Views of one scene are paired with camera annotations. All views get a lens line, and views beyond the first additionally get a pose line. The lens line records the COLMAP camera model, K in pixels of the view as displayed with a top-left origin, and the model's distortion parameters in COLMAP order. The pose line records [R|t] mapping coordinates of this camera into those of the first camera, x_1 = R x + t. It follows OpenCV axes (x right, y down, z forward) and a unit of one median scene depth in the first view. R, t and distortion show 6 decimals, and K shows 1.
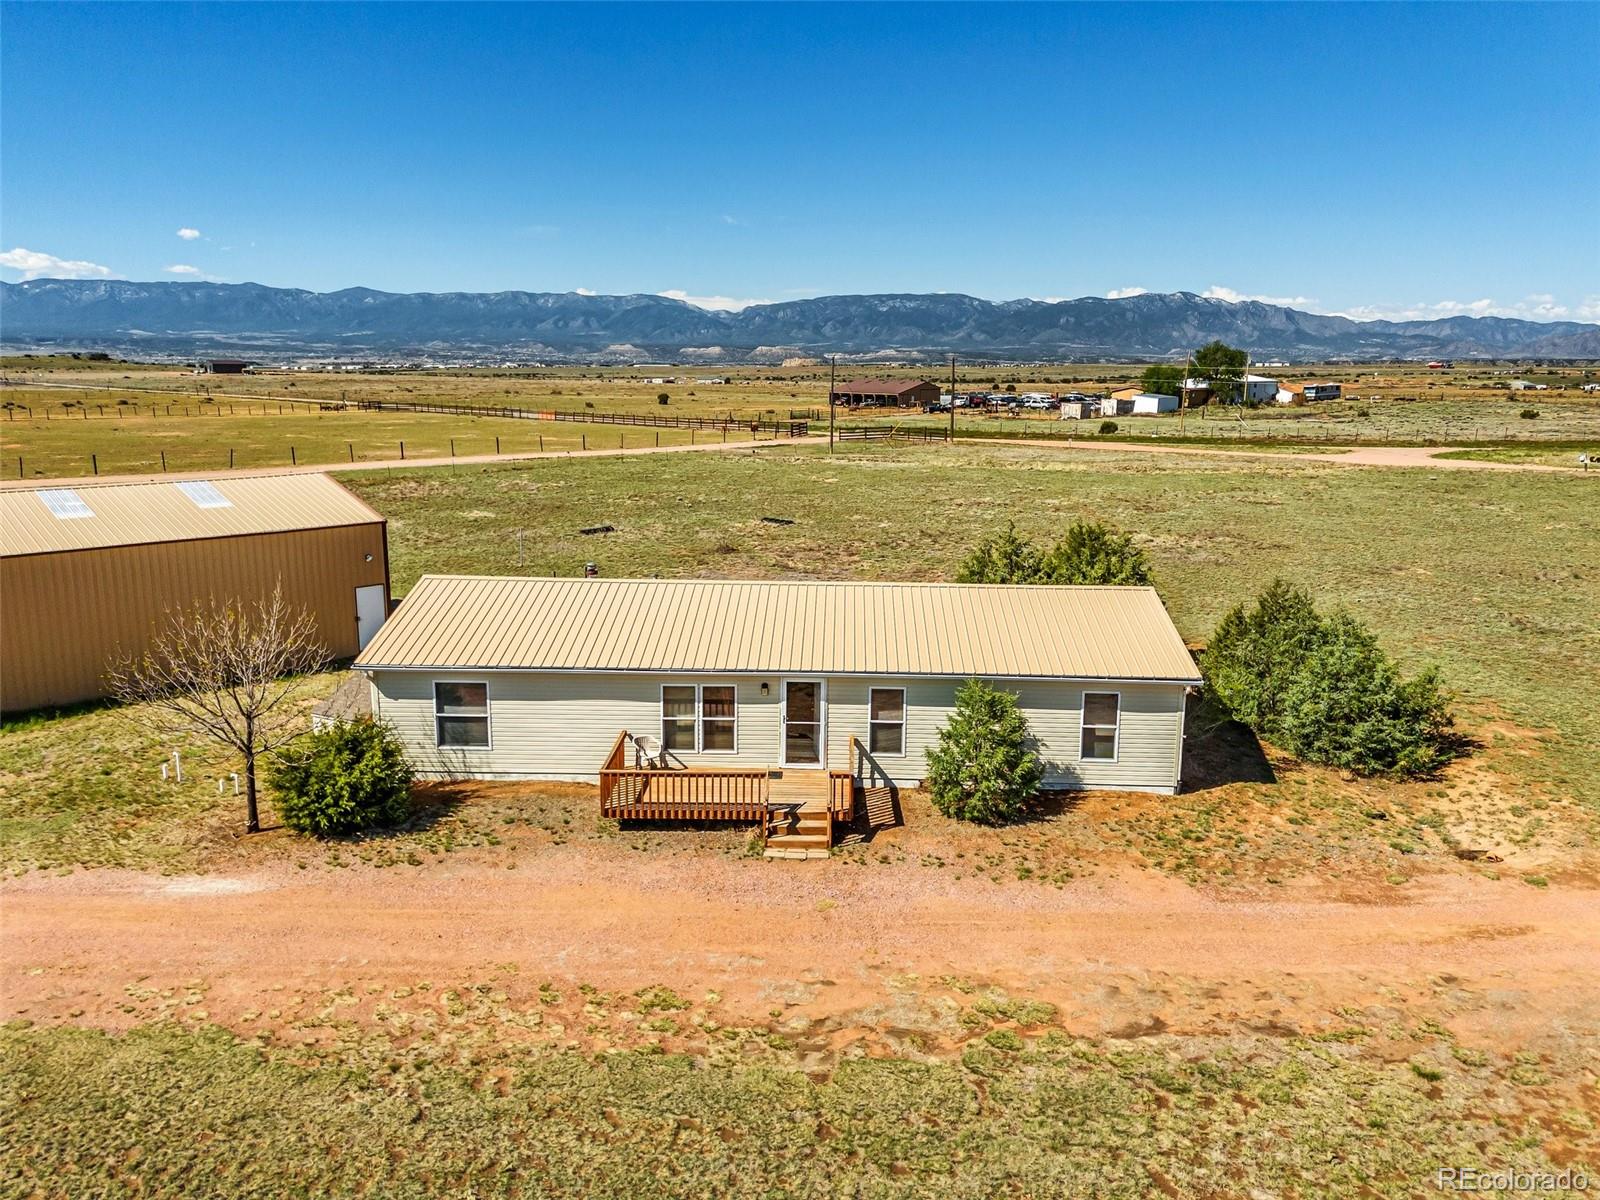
lens RADIAL K [[1170.7, 0, 802.2], [0, 1170.7, 606.0], [0, 0, 1]] dist [0.068577, -0.057383]
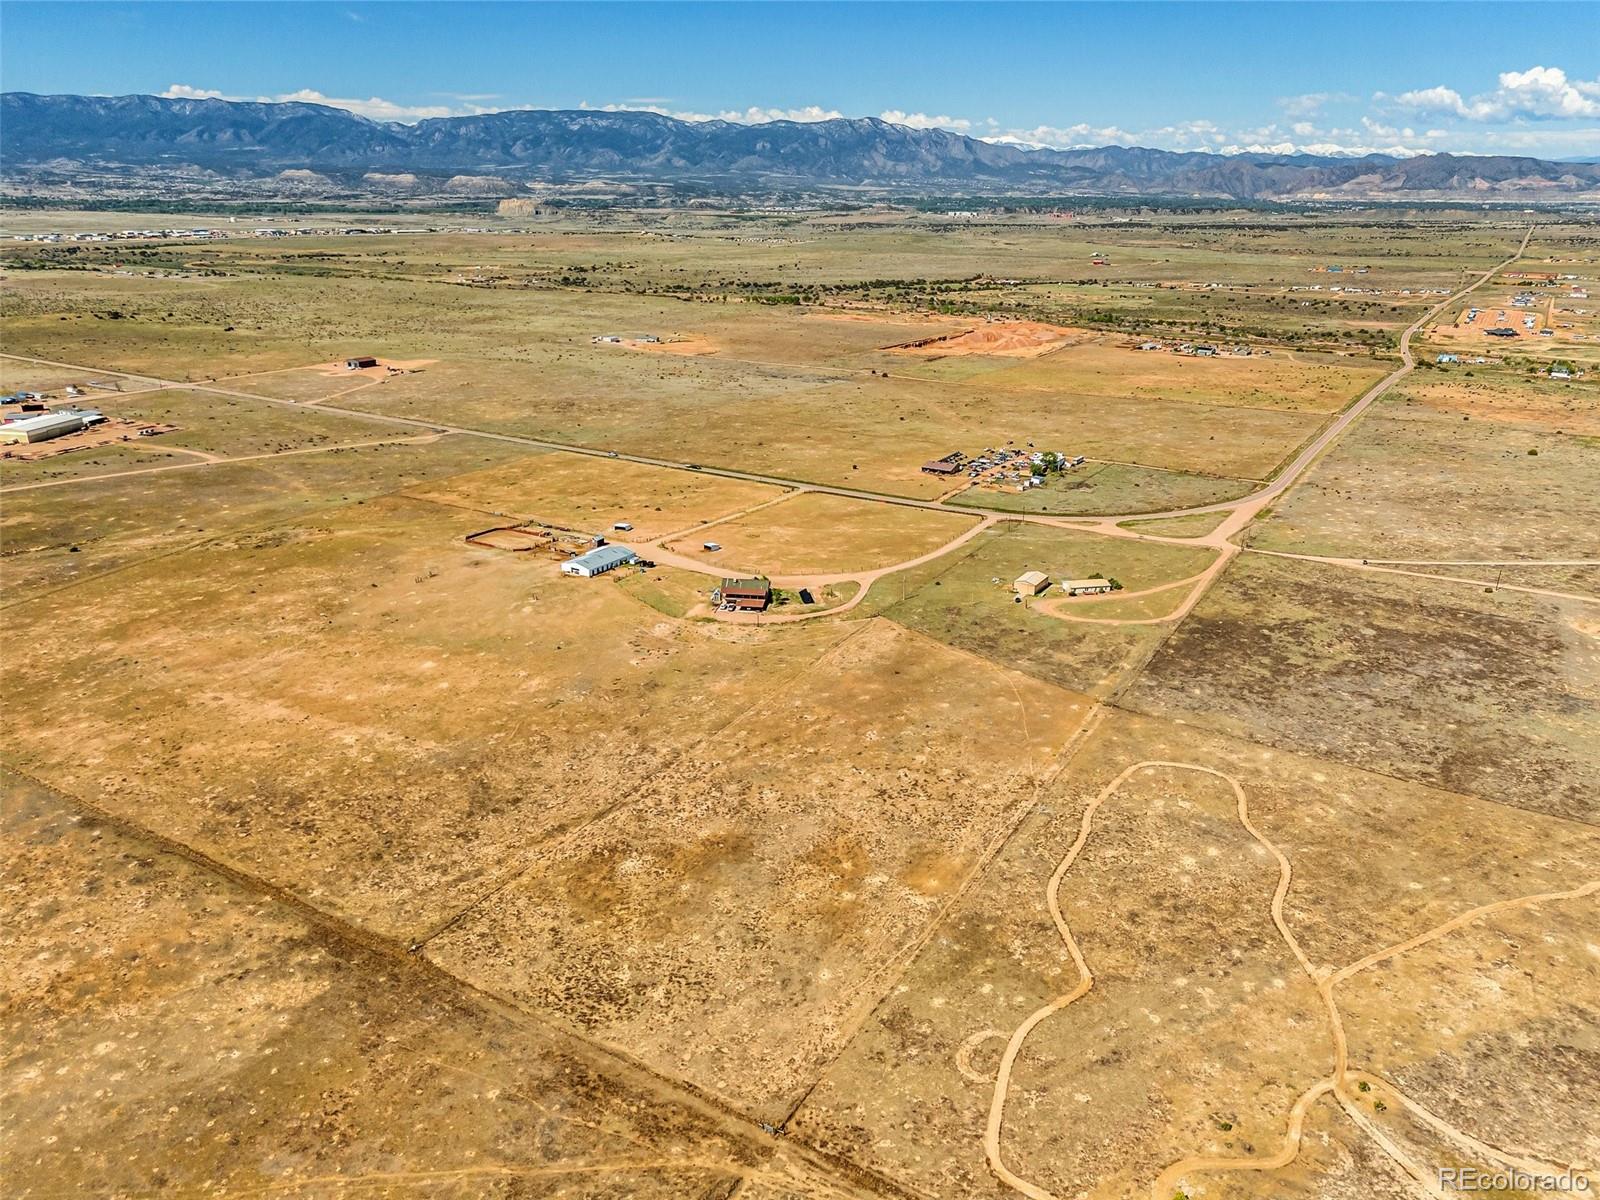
lens RADIAL K [[1170.7, 0, 801.5], [0, 1170.7, 609.9], [0, 0, 1]] dist [0.068577, -0.057383]
pose [[0.967870, -0.080244, 0.238304, -0.231567], [0.044277, 0.987293, 0.152618, -0.068032], [-0.247522, -0.137163, 0.959124, -0.410244]]
